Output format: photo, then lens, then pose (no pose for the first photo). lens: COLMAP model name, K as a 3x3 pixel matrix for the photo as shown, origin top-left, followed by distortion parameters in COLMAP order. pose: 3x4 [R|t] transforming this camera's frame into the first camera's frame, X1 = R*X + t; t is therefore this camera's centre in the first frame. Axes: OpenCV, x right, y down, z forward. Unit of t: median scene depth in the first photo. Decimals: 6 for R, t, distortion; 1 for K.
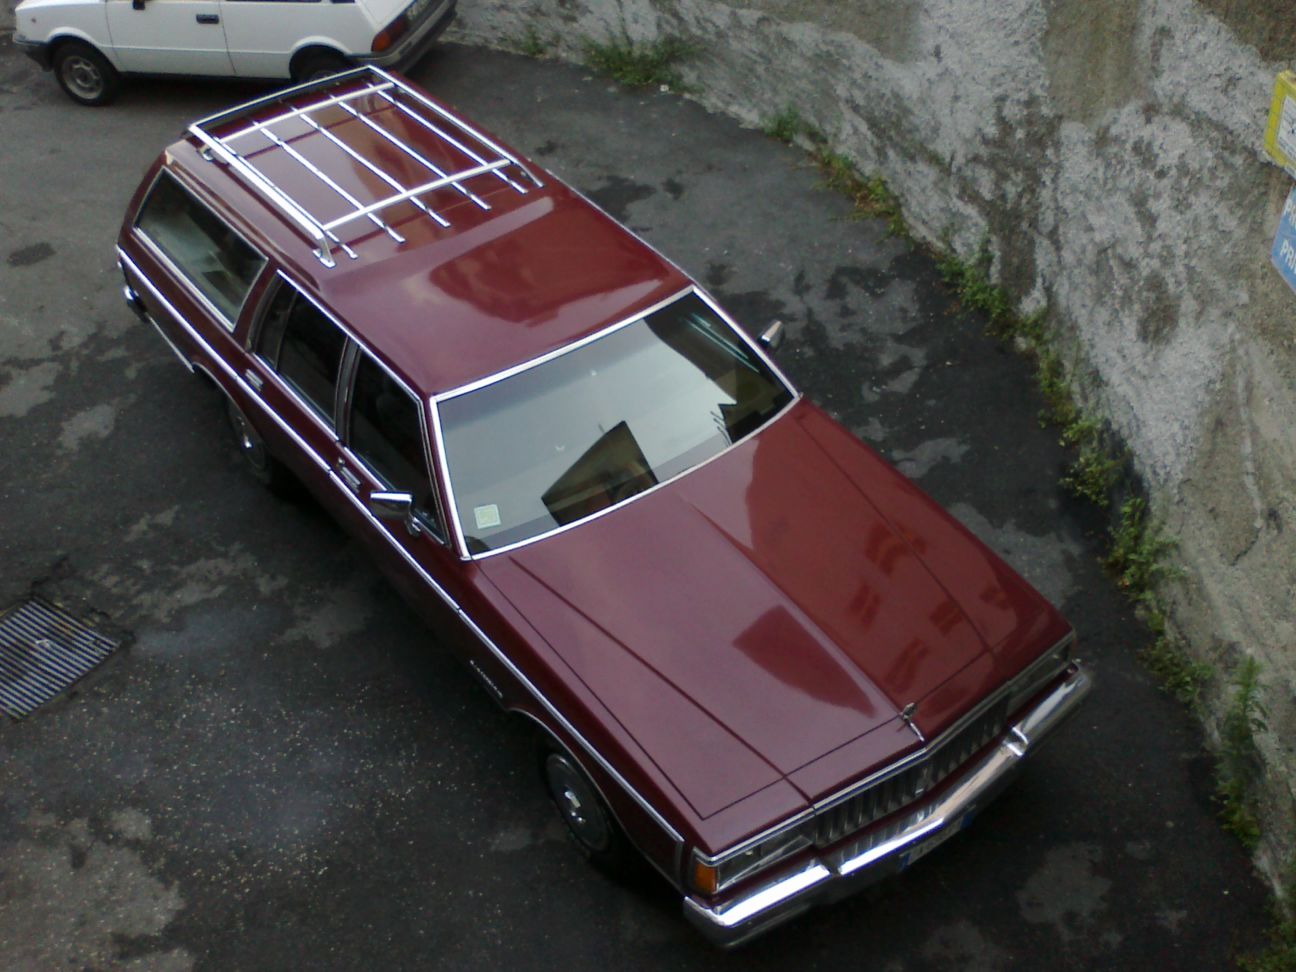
lens RADIAL K [[1560.8, 0, 664.9], [0, 1560.8, 493.5], [0, 0, 1]] dist [-0.006141, -0.144986]
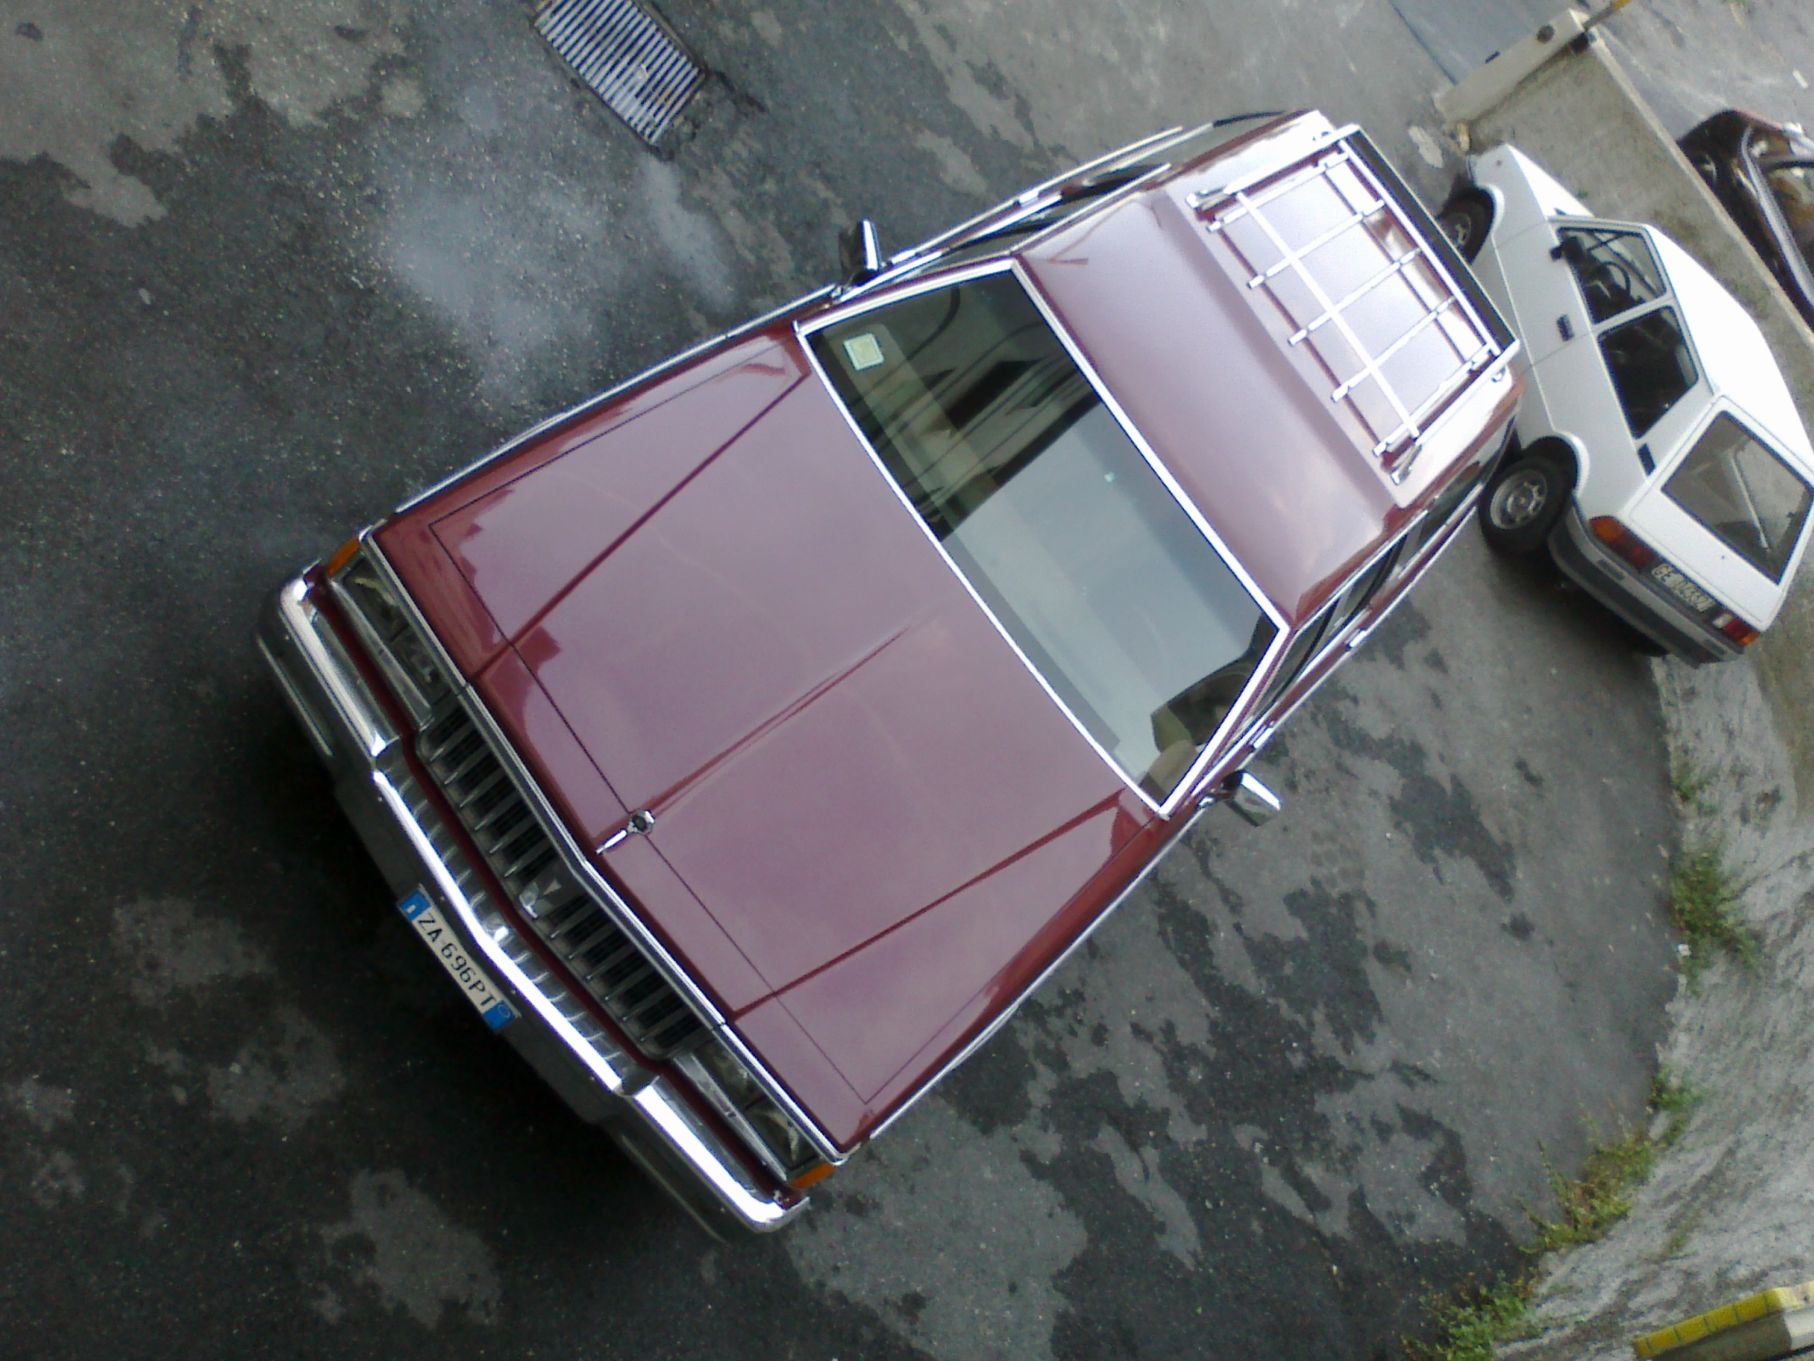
lens RADIAL K [[2184.7, 0, 930.6], [0, 2184.7, 691.0], [0, 0, 1]] dist [-0.006141, -0.144986]
pose [[0.190937, 0.885527, -0.423540, 0.301464], [-0.973989, 0.224547, 0.030391, -0.006833], [0.122017, 0.406720, 0.905368, 0.122992]]
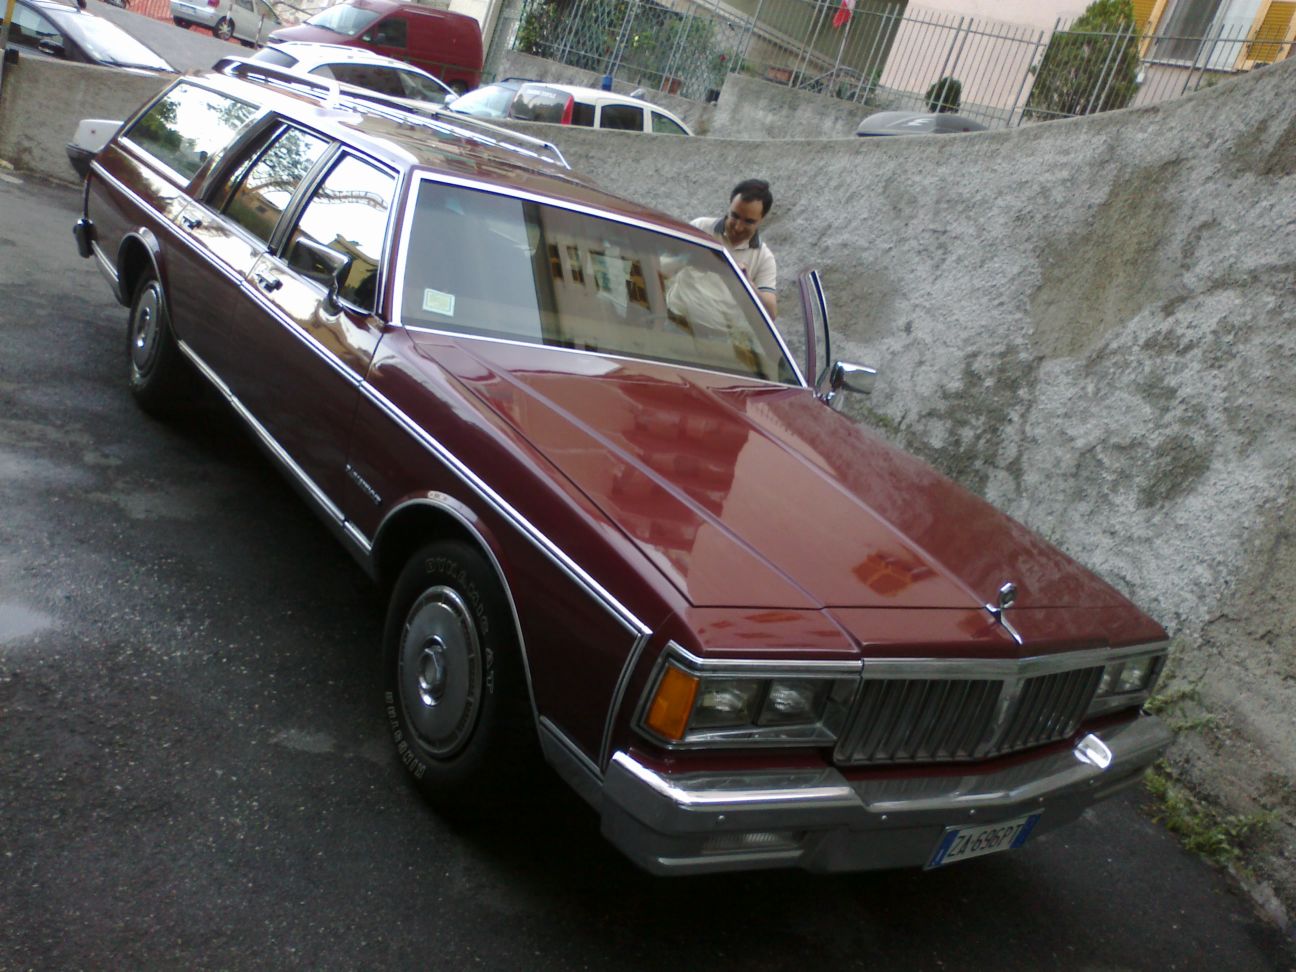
lens RADIAL K [[1195.9, 0, 648.0], [0, 1195.9, 486.0], [0, 0, 1]] dist [-0.052322, 0.006355]
pose [[0.948137, 0.309713, 0.071506, -0.021739], [-0.254100, 0.873674, -0.414881, 0.208101], [-0.190967, 0.375195, 0.907061, 0.336998]]
